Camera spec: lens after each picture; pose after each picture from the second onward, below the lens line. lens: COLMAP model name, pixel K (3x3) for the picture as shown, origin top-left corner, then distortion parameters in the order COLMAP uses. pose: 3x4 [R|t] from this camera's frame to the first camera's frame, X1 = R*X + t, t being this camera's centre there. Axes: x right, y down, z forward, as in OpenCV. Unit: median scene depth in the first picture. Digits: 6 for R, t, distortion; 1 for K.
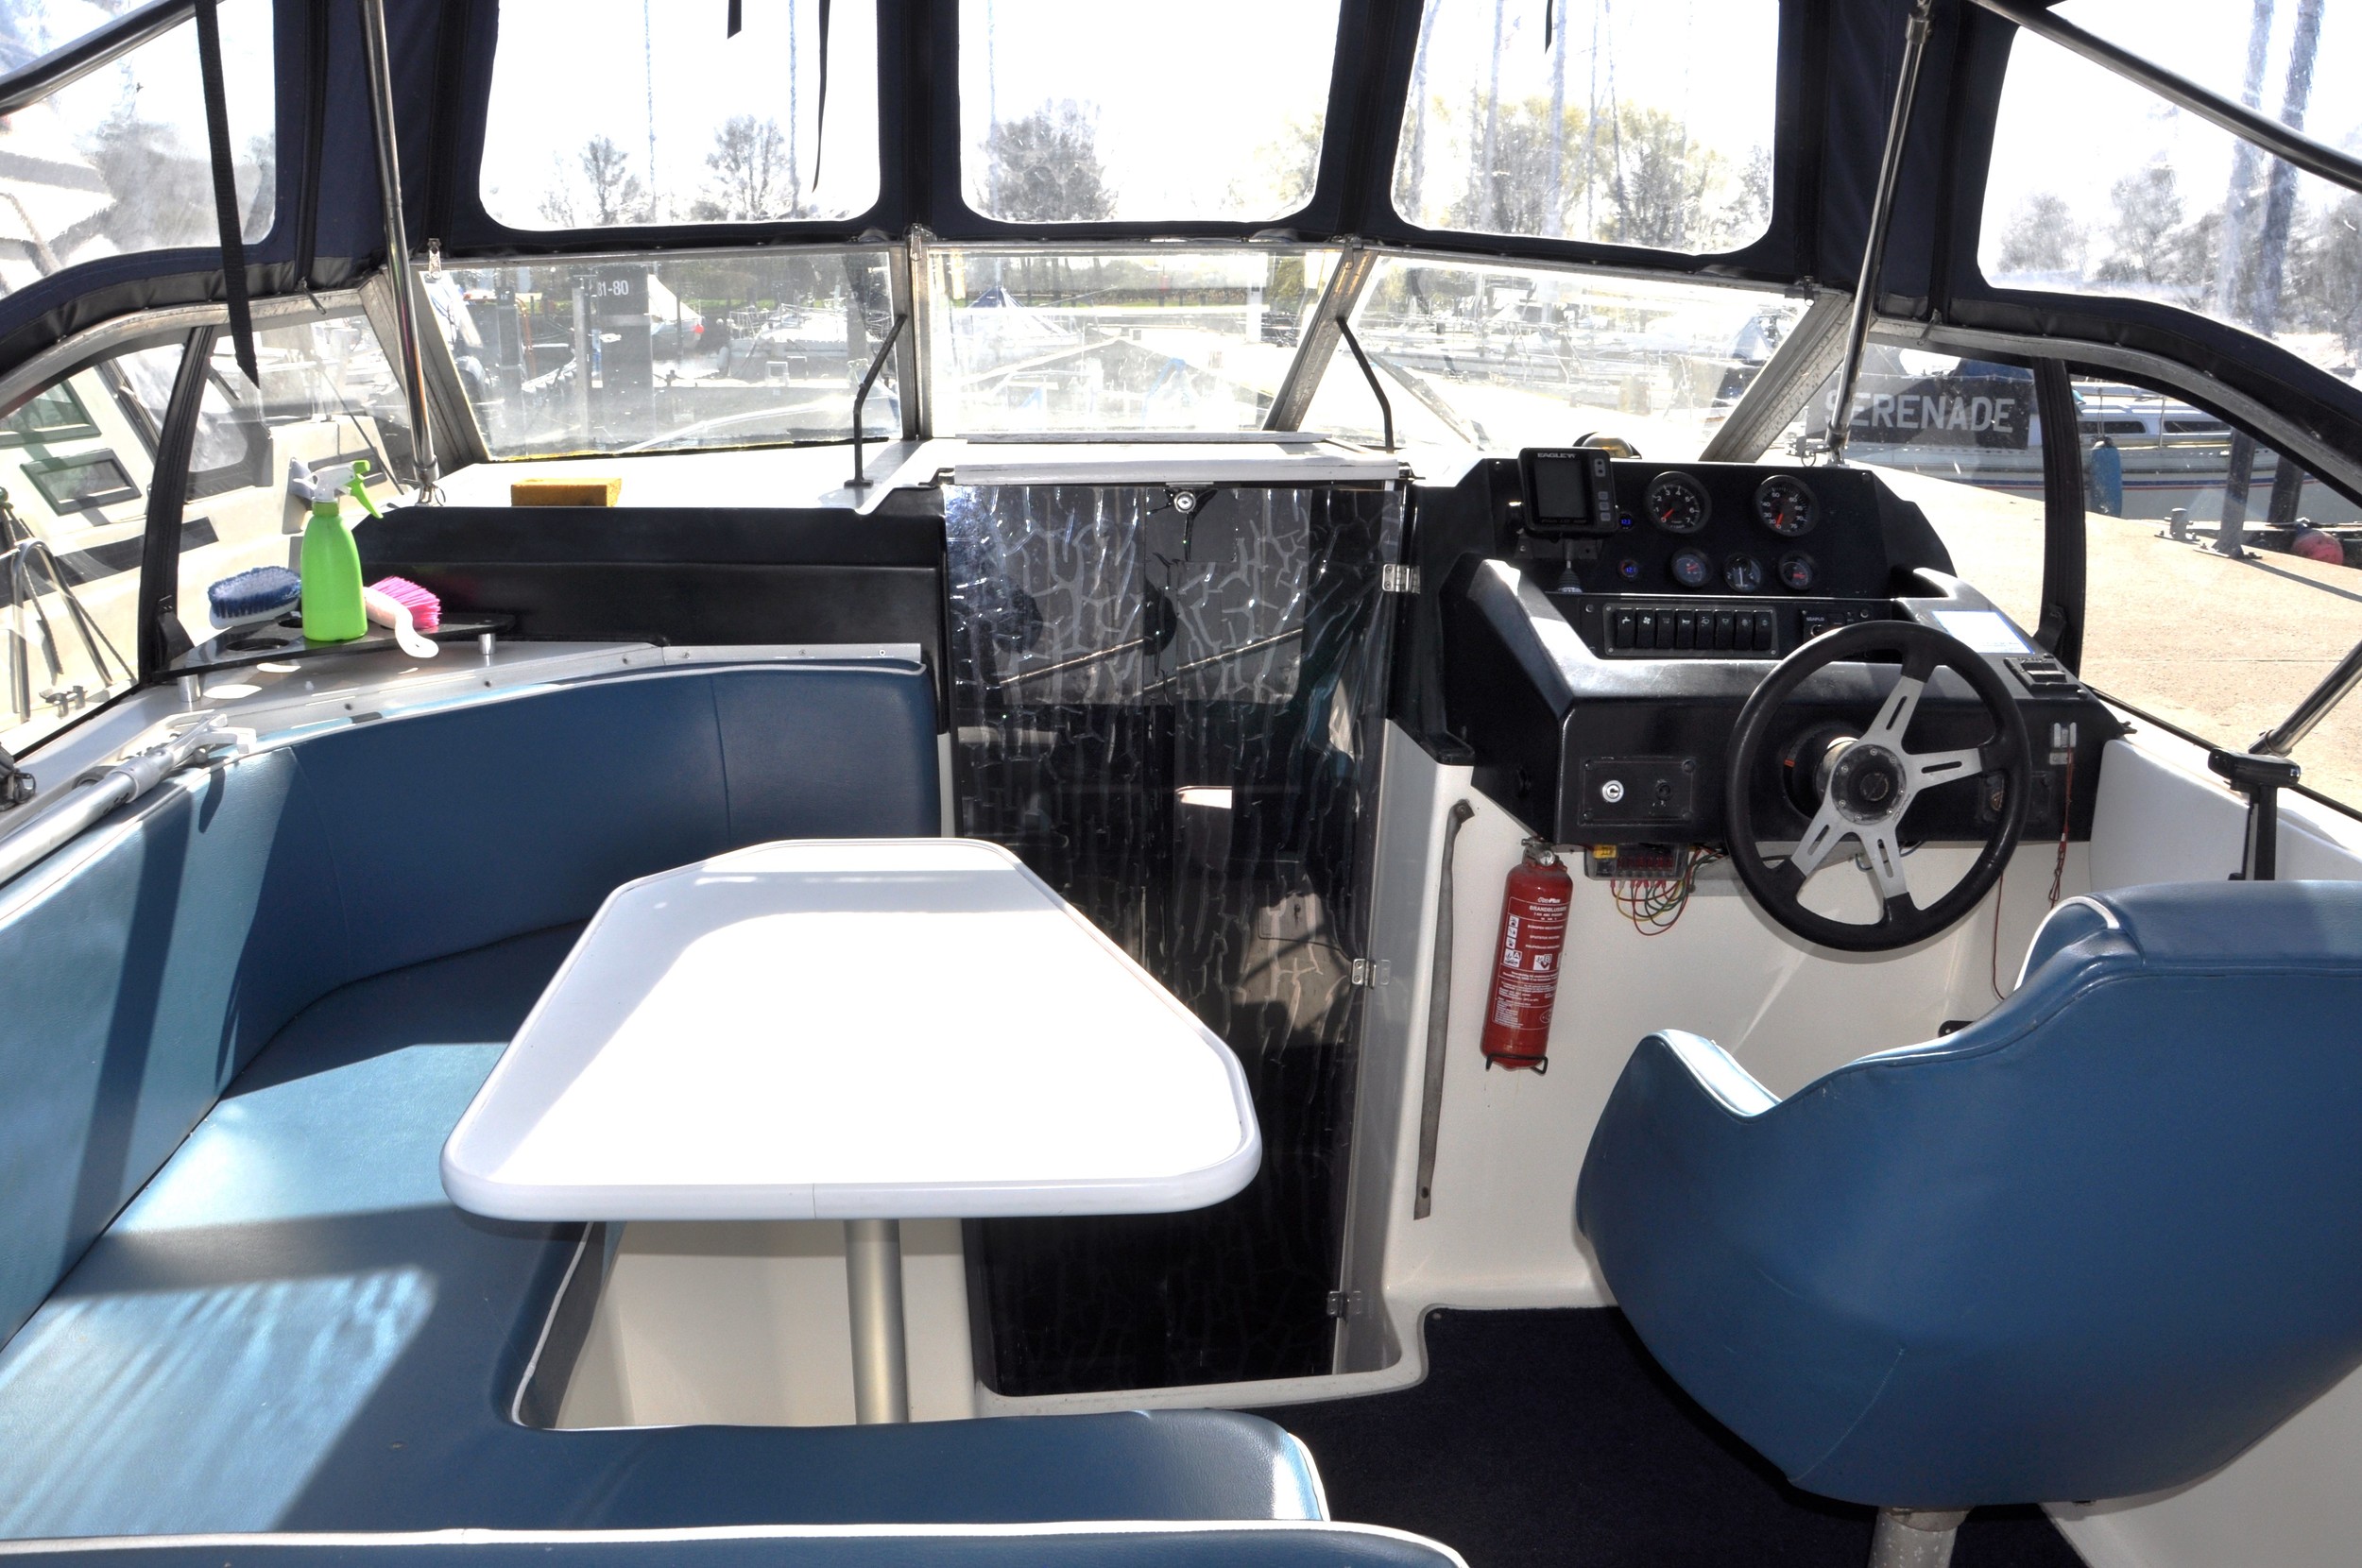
lens RADIAL K [[1949.3, 0, 1181.0], [0, 1949.3, 784.0], [0, 0, 1]] dist [-0.163974, 0.151399]
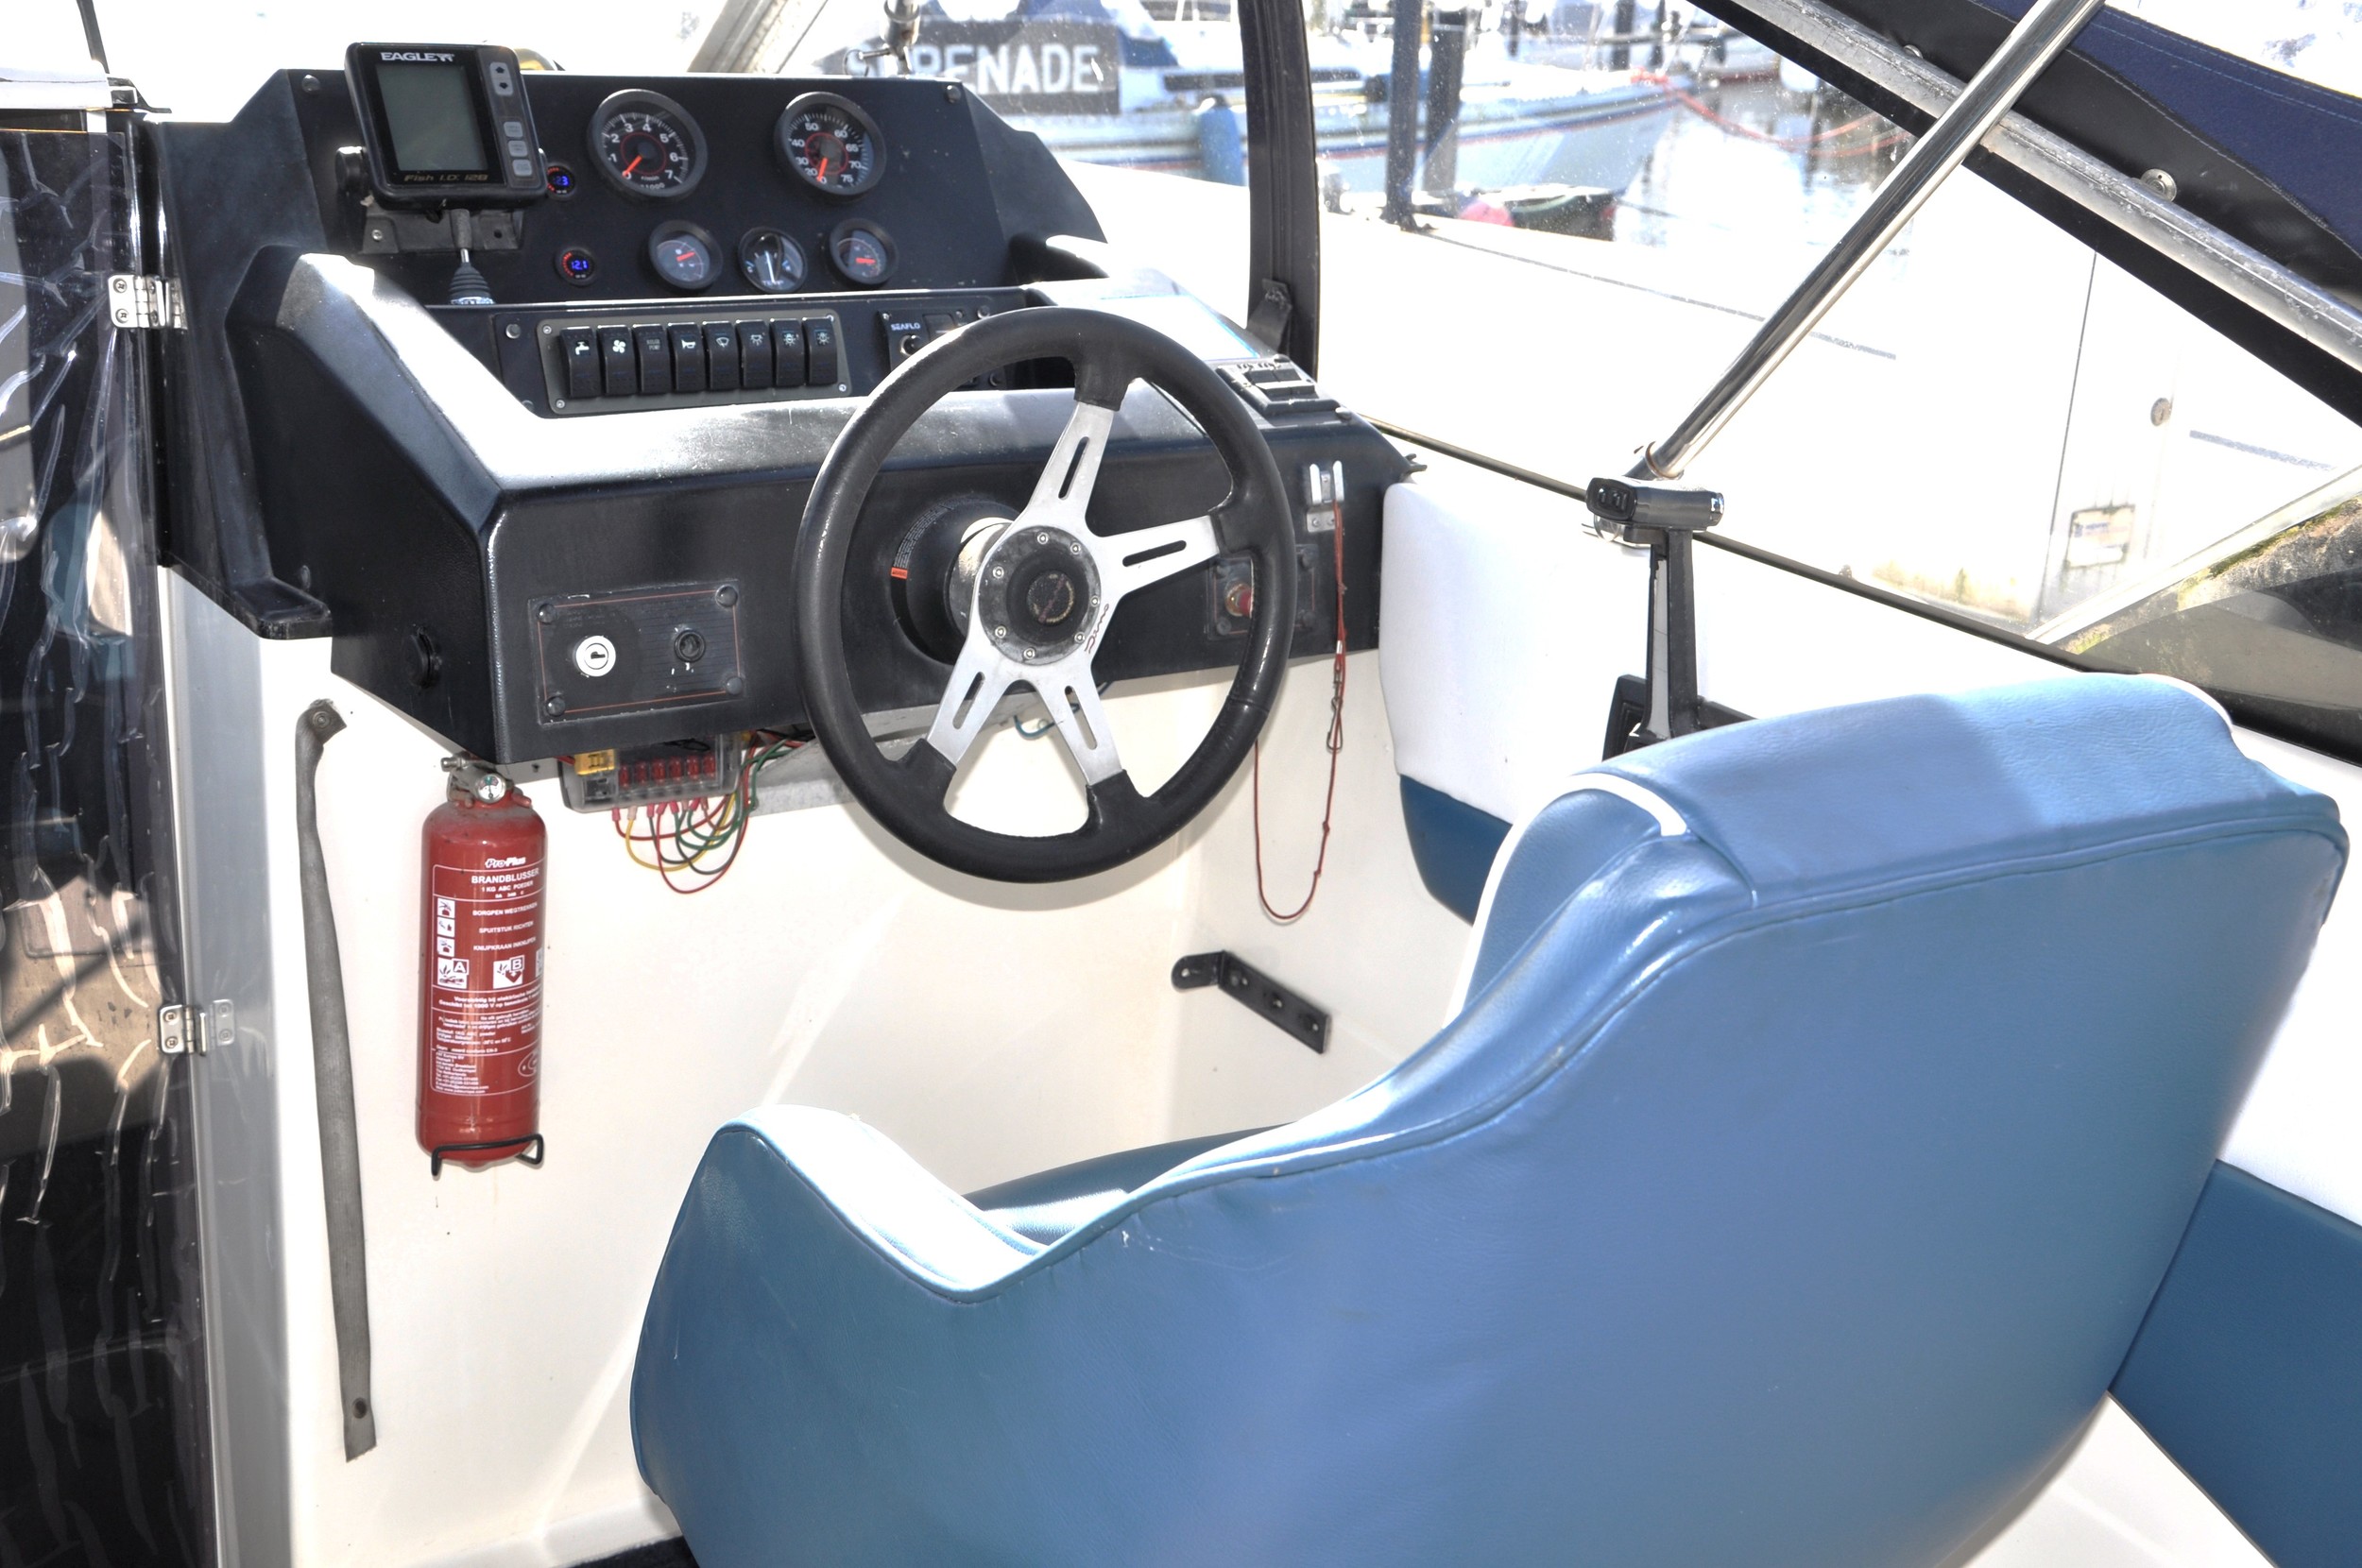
lens RADIAL K [[2431.2, 0, 1181.0], [0, 2431.2, 784.0], [0, 0, 1]] dist [-0.007963, 0.019732]
pose [[0.891920, -0.133771, 0.431954, 0.063995], [0.106111, 0.990485, 0.087636, -0.002897], [-0.439567, -0.032329, 0.897628, 0.286140]]
